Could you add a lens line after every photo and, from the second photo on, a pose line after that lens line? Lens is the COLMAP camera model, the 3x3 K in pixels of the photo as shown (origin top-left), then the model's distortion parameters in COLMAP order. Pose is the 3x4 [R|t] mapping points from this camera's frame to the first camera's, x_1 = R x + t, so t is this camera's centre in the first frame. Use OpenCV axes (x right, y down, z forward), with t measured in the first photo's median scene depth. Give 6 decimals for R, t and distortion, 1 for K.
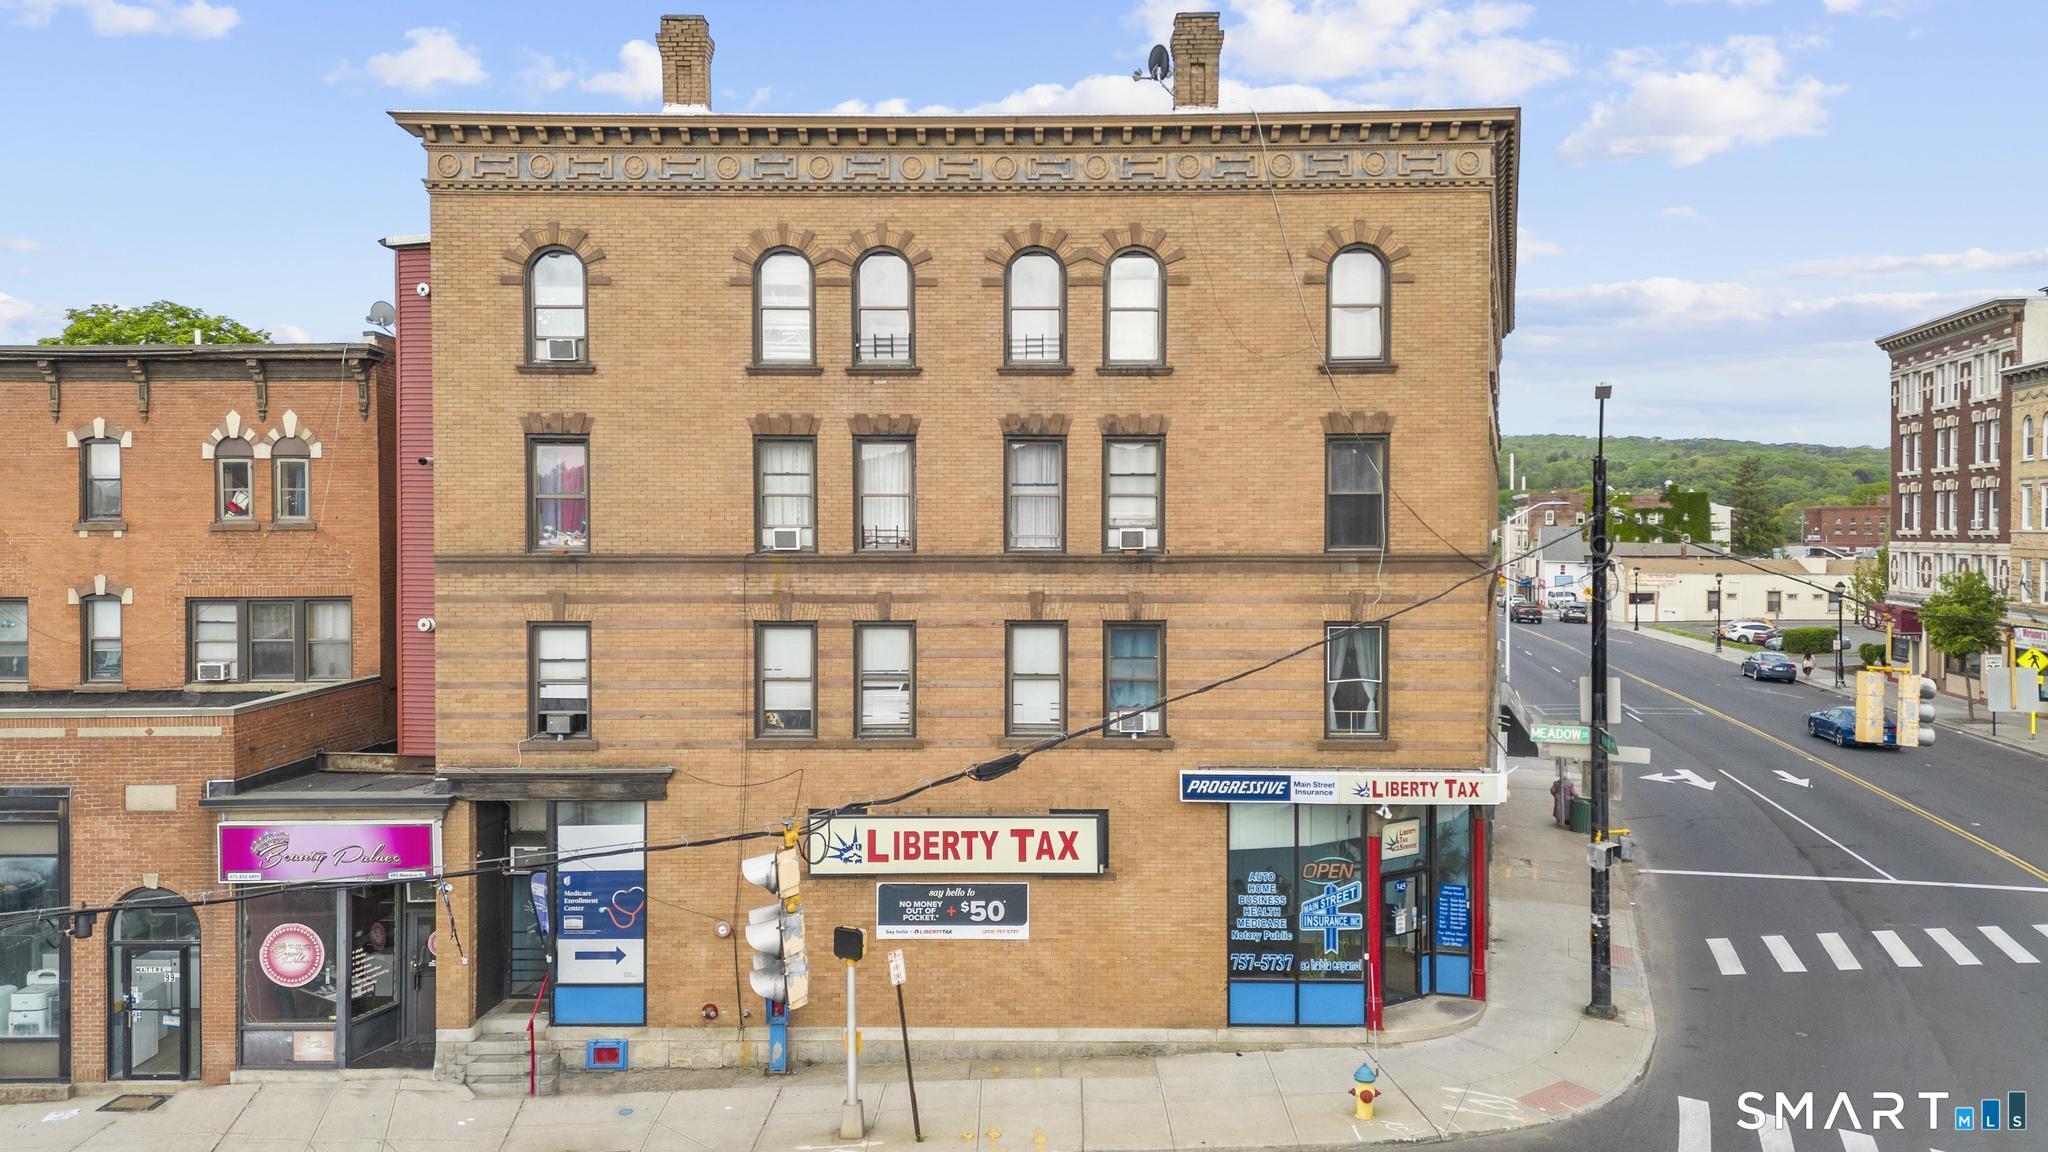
lens RADIAL K [[1445.4, 0, 992.4], [0, 1445.4, 556.4], [0, 0, 1]] dist [0.090406, -0.079551]
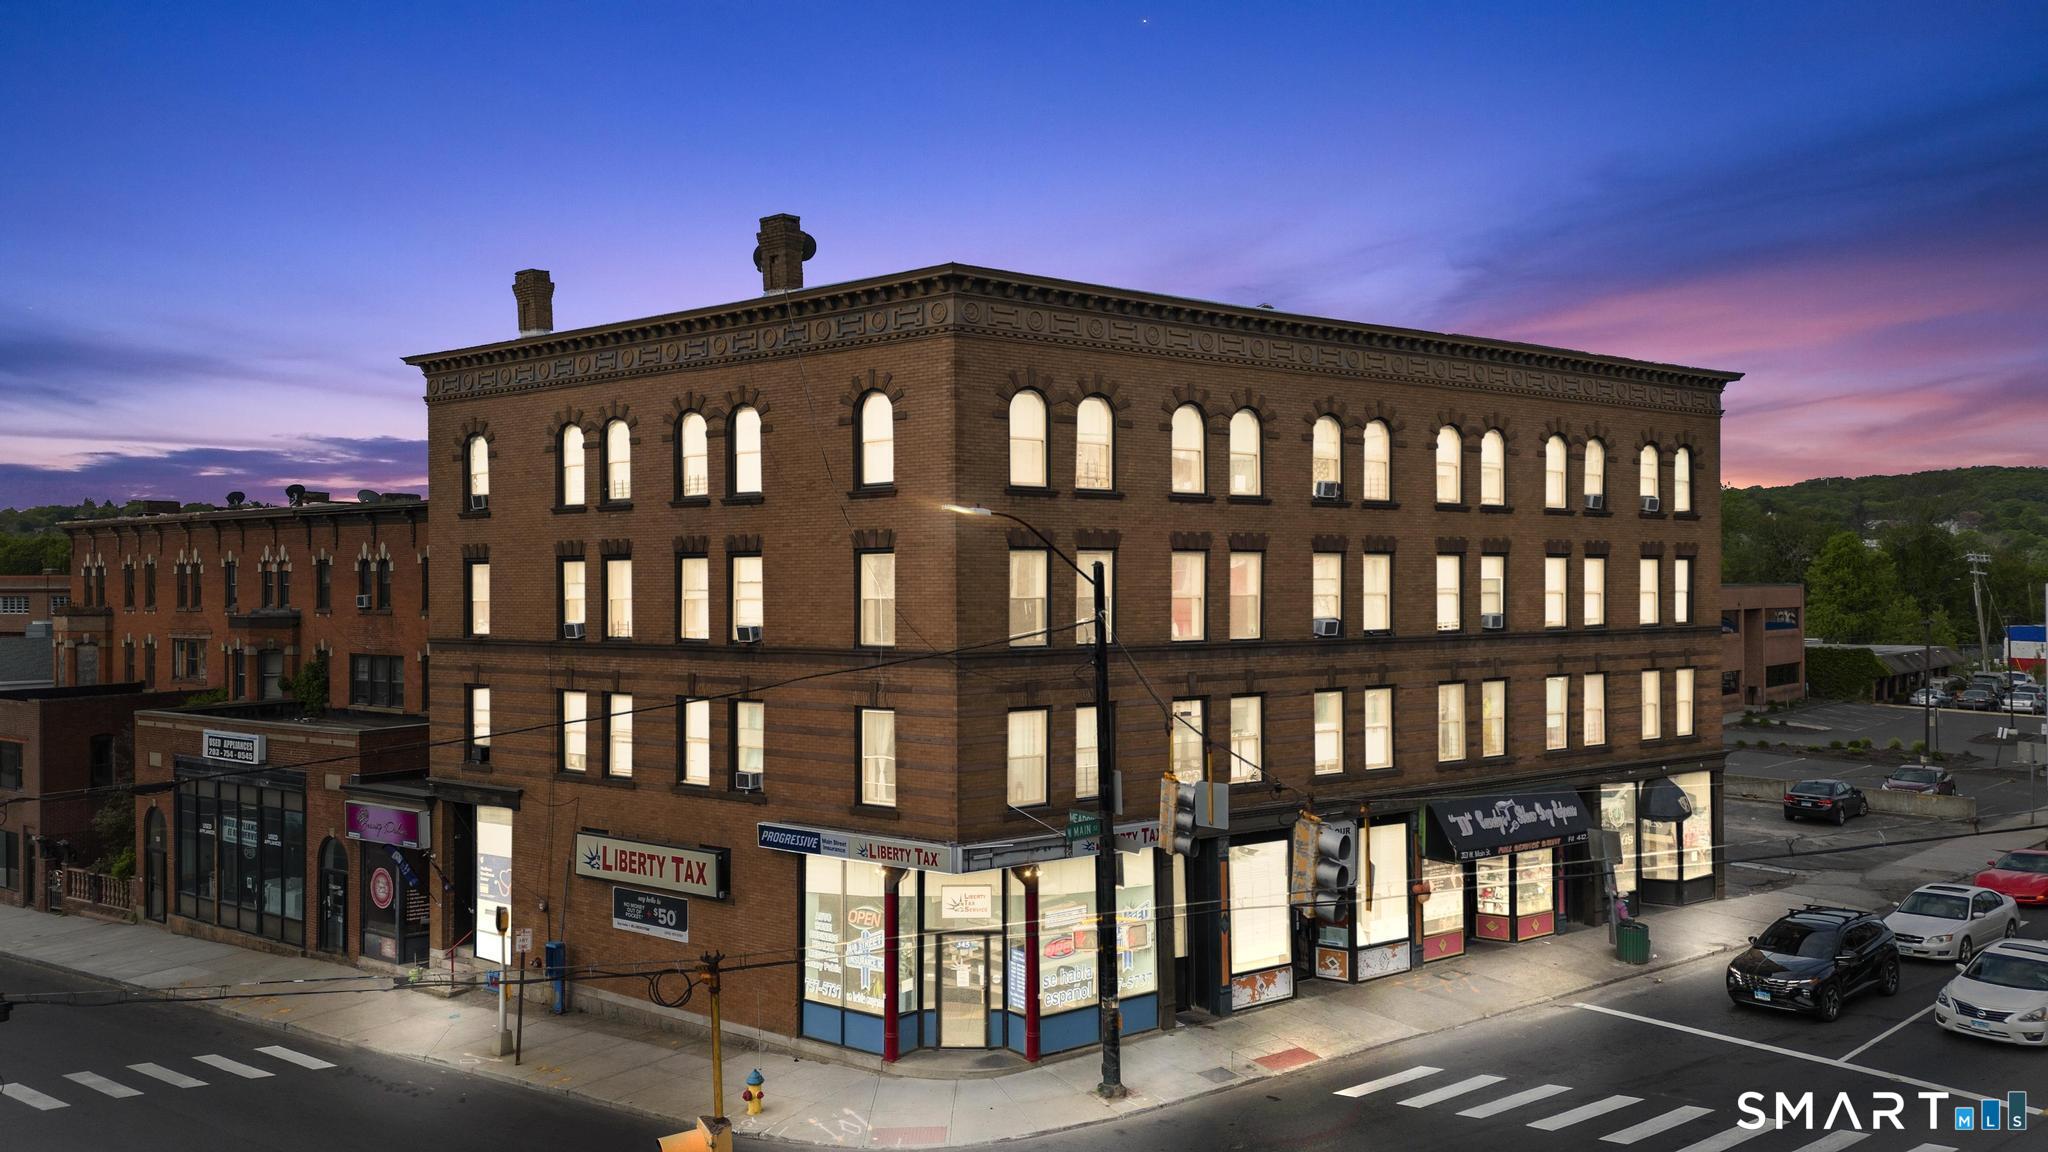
lens RADIAL K [[1445.4, 0, 1026.4], [0, 1445.4, 568.9], [0, 0, 1]] dist [0.090406, -0.079551]
pose [[0.809632, -0.010708, -0.586839, 1.035192], [-0.003900, 0.999713, -0.023623, -0.039784], [0.586924, 0.021414, 0.809359, 0.119527]]
